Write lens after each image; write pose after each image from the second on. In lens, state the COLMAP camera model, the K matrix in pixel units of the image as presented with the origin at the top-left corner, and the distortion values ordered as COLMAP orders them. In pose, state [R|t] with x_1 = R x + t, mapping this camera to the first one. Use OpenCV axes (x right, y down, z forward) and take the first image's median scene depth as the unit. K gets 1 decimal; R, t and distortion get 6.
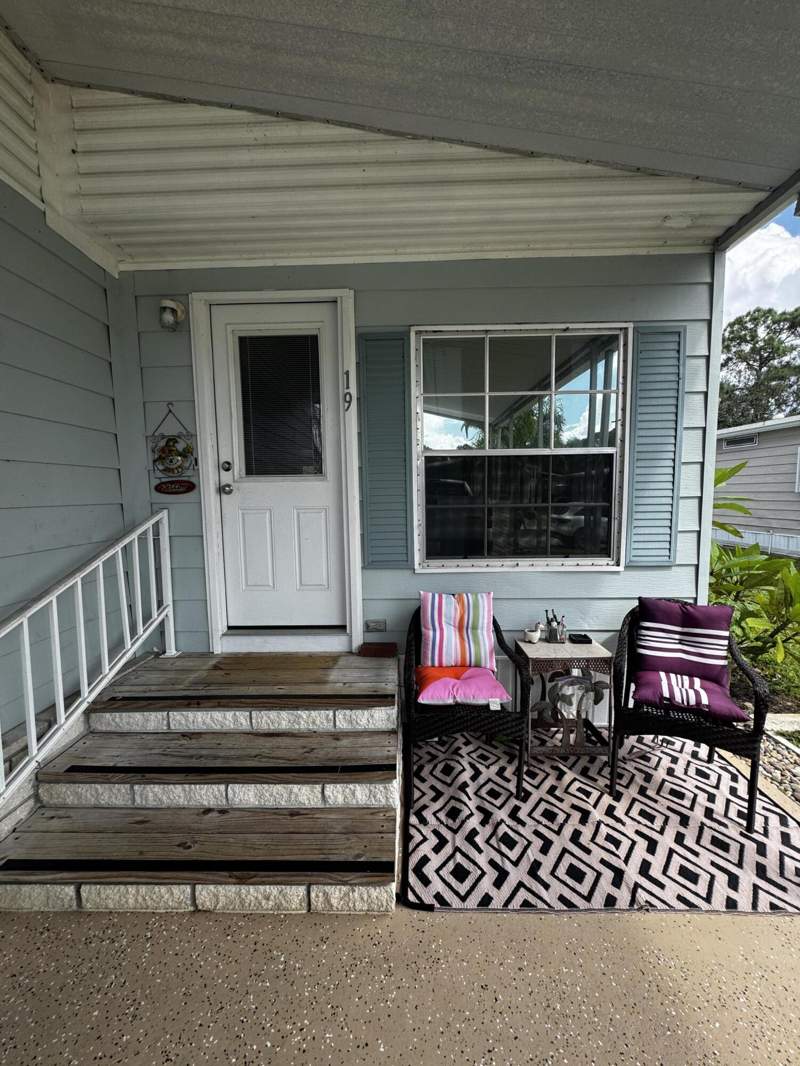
lens RADIAL K [[423.2, 0, 399.9], [0, 423.2, 525.9], [0, 0, 1]] dist [0.001354, 0.000821]
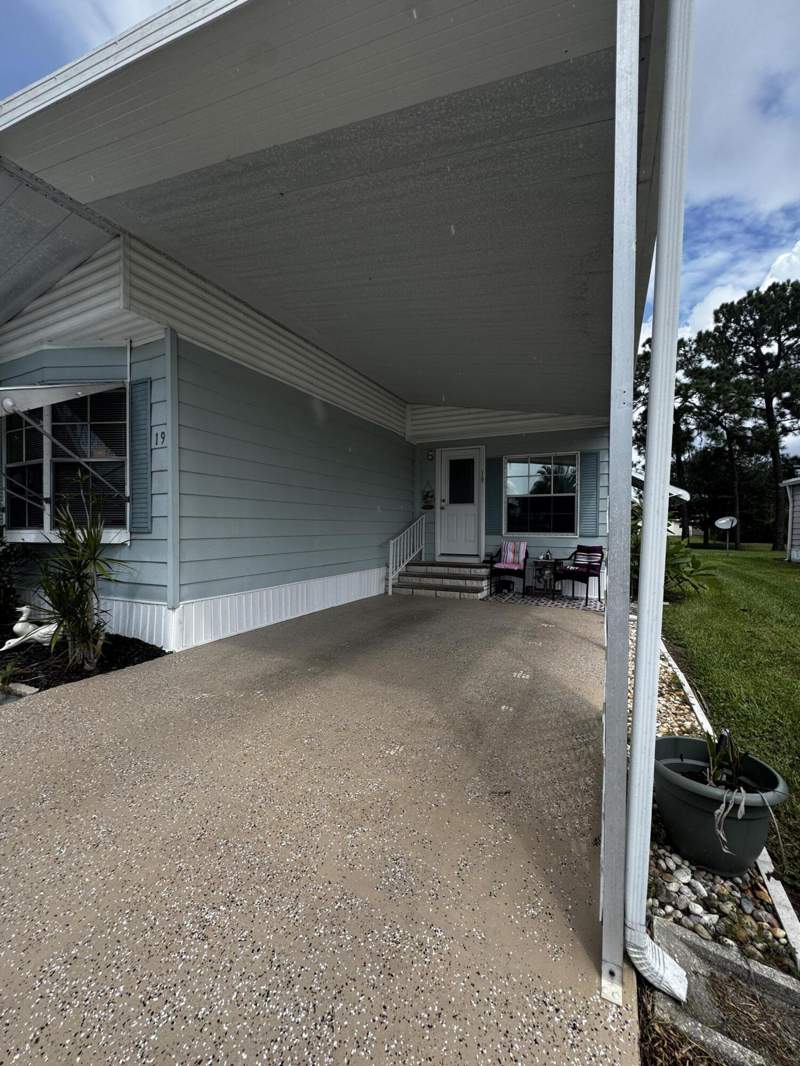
lens RADIAL K [[423.2, 0, 399.9], [0, 423.2, 525.9], [0, 0, 1]] dist [0.001354, 0.000821]
pose [[0.906114, 0.020914, -0.422516, 0.633404], [-0.060643, 0.994883, -0.080806, 0.321409], [0.418664, 0.098843, 0.902746, -1.971724]]
